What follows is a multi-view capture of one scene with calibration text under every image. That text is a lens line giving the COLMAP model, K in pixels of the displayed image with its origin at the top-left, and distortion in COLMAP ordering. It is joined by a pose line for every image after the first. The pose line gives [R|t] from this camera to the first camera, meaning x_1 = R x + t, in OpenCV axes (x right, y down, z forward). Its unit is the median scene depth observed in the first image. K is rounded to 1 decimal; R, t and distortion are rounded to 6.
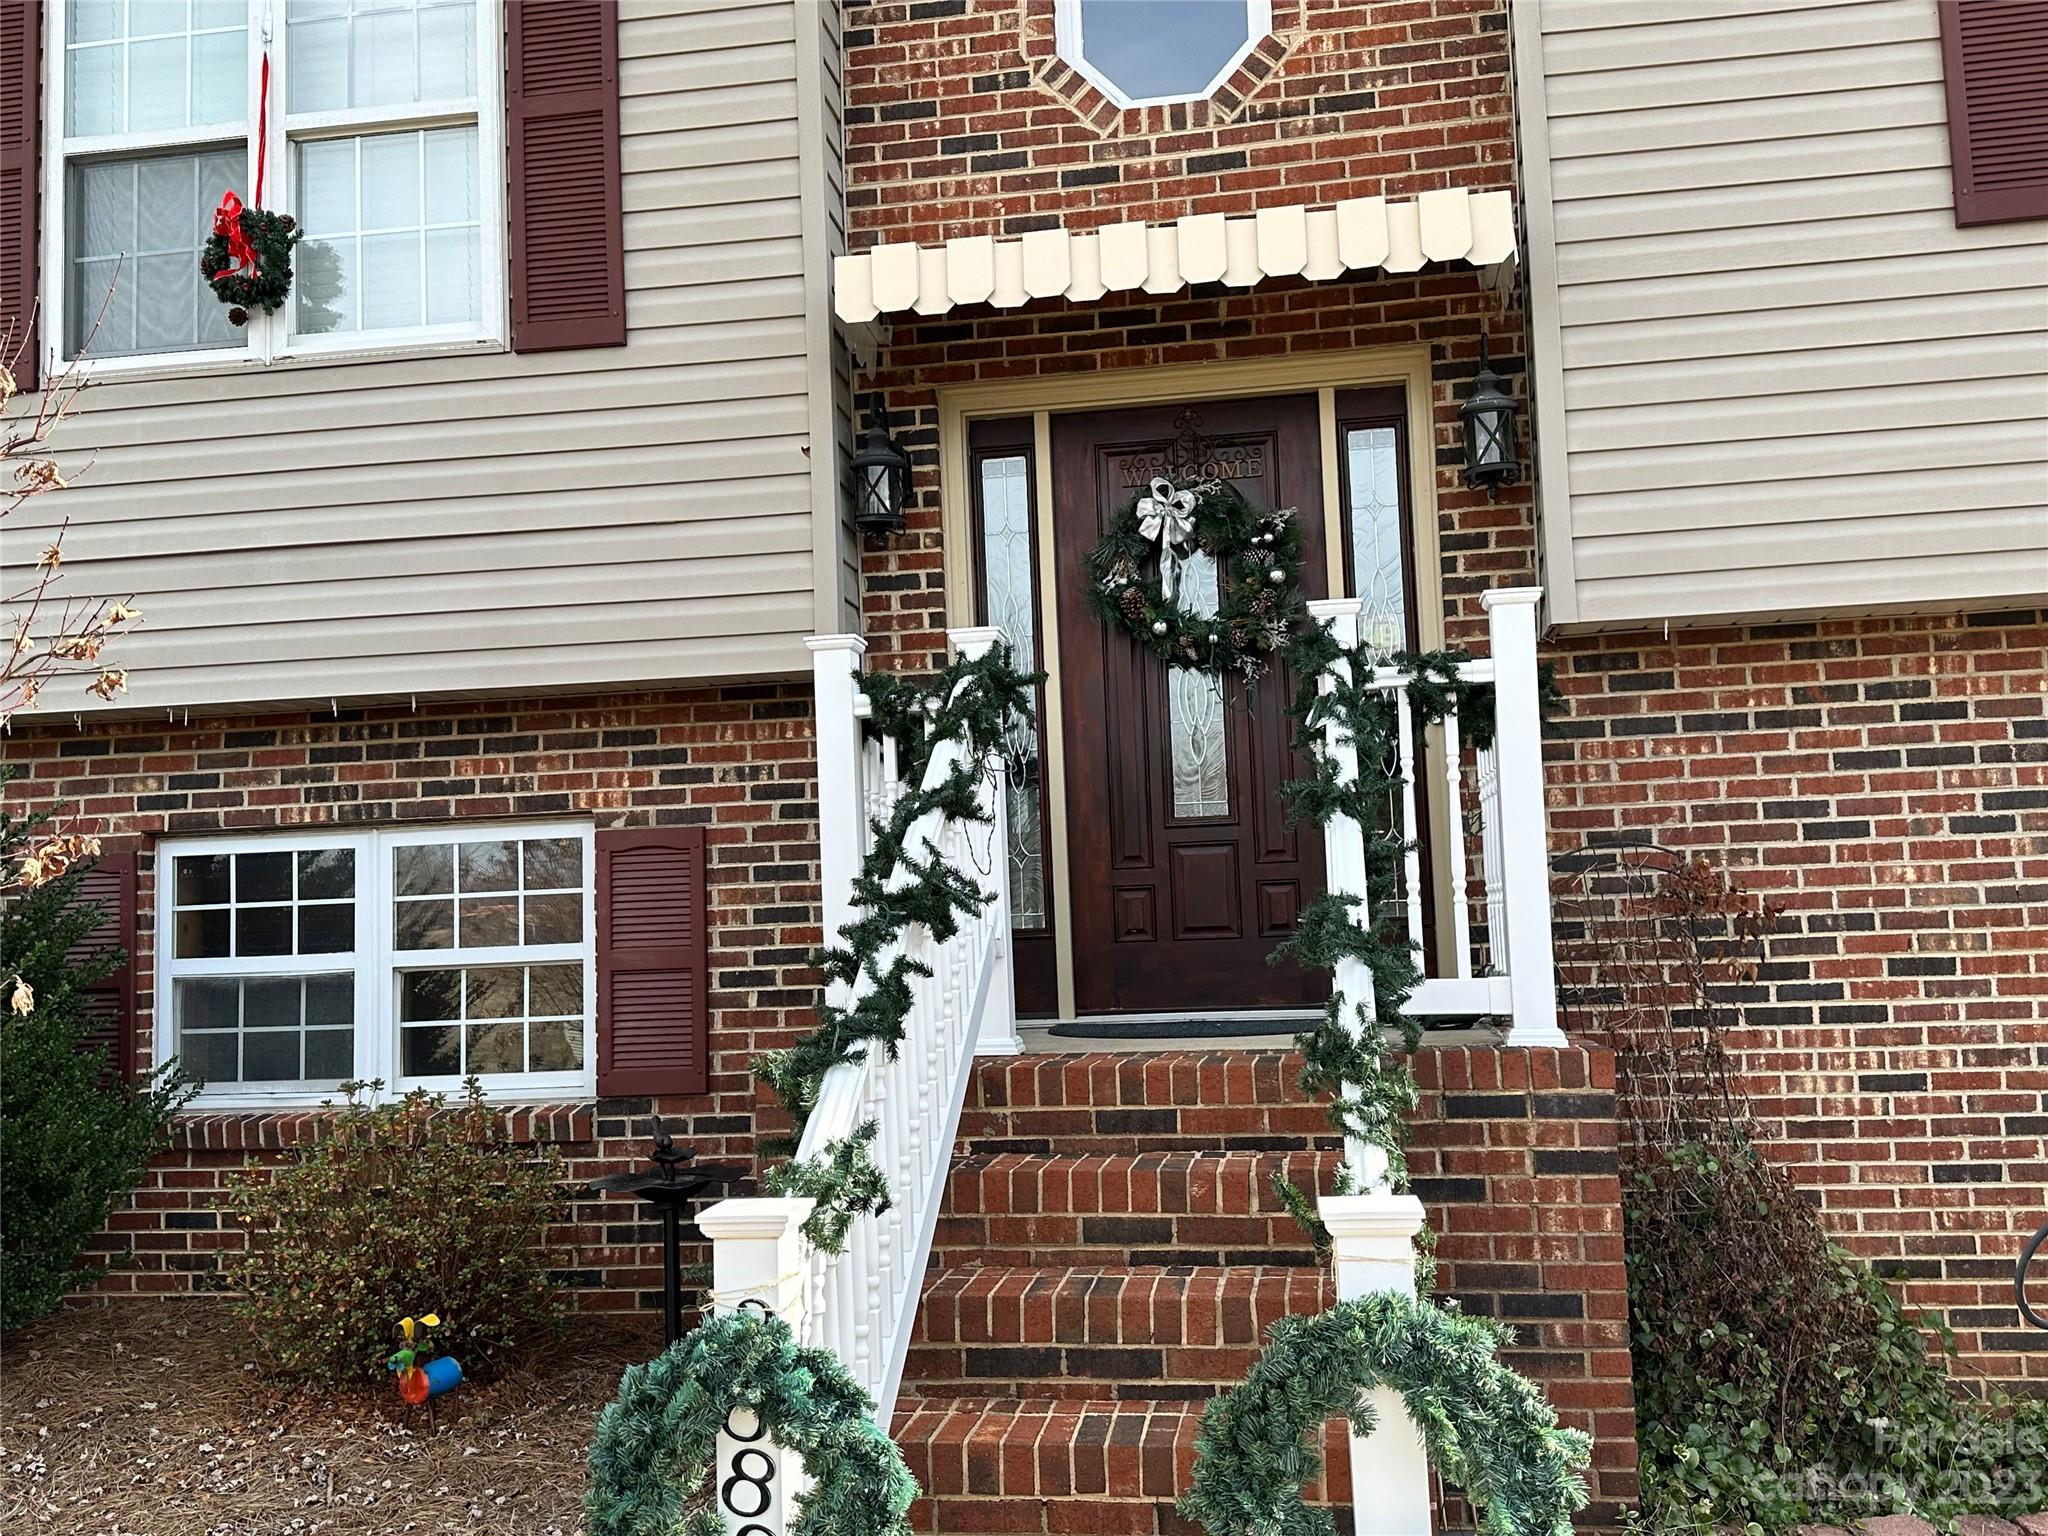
lens RADIAL K [[1858.5, 0, 1032.2], [0, 1858.5, 770.6], [0, 0, 1]] dist [0.168342, -0.325960]
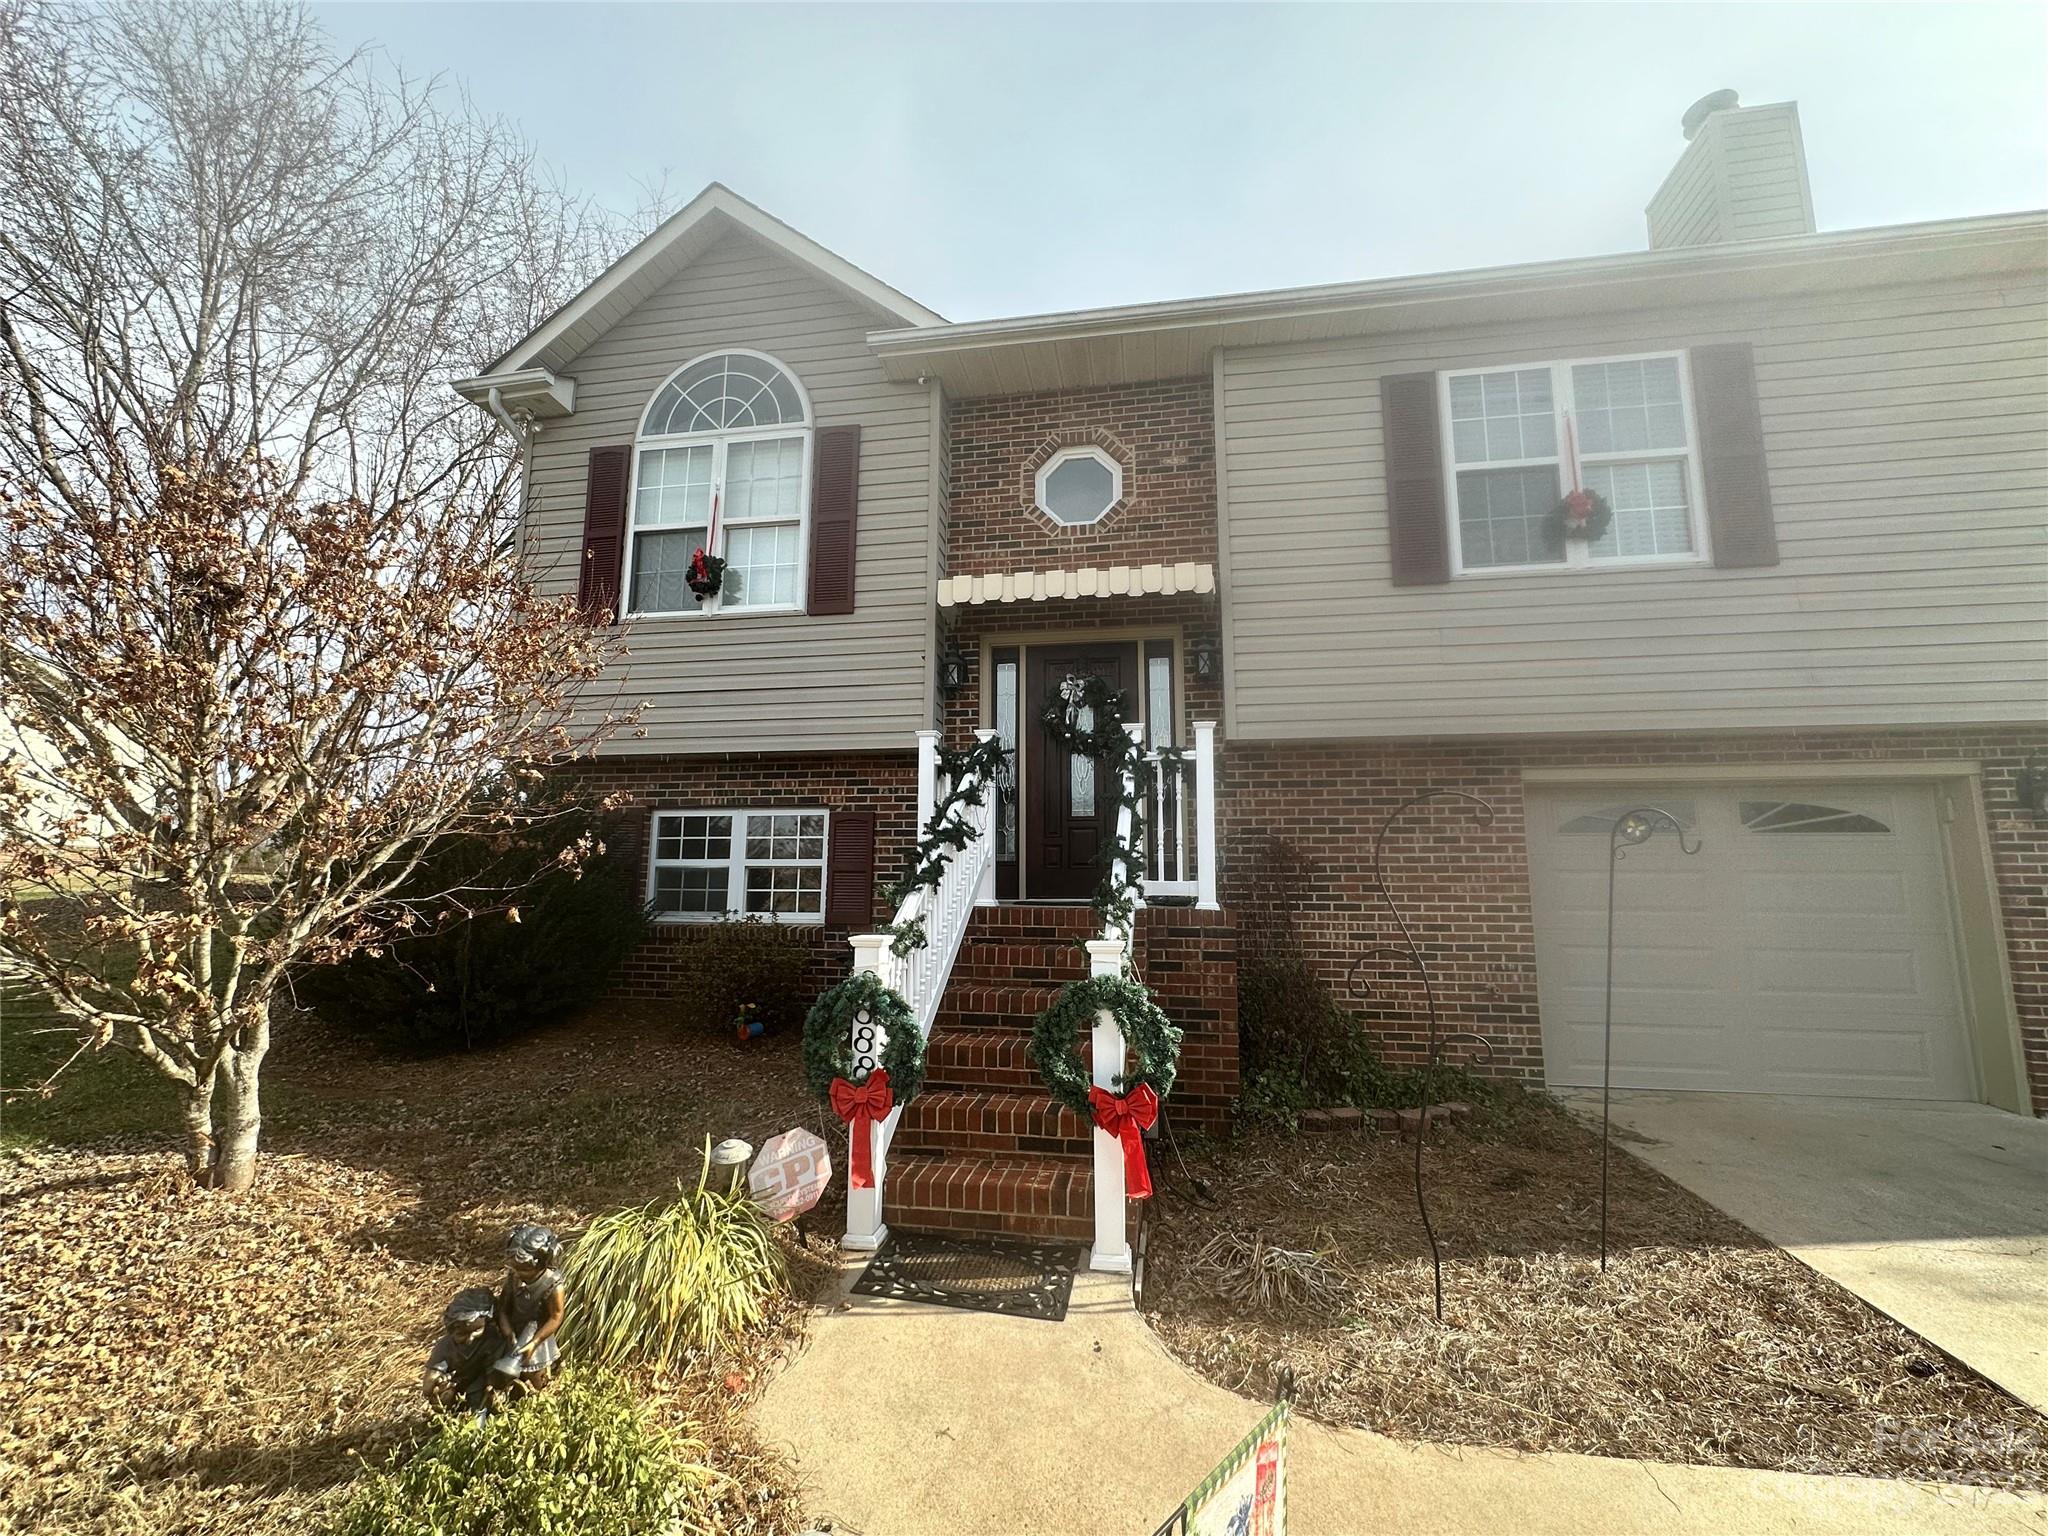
lens RADIAL K [[849.7, 0, 1024.0], [0, 849.7, 768.0], [0, 0, 1]] dist [-0.001487, 0.000632]
pose [[0.999008, 0.039275, -0.020999, 0.039322], [-0.040389, 0.997640, -0.055535, 0.028668], [0.018768, 0.056328, 0.998236, -0.091443]]
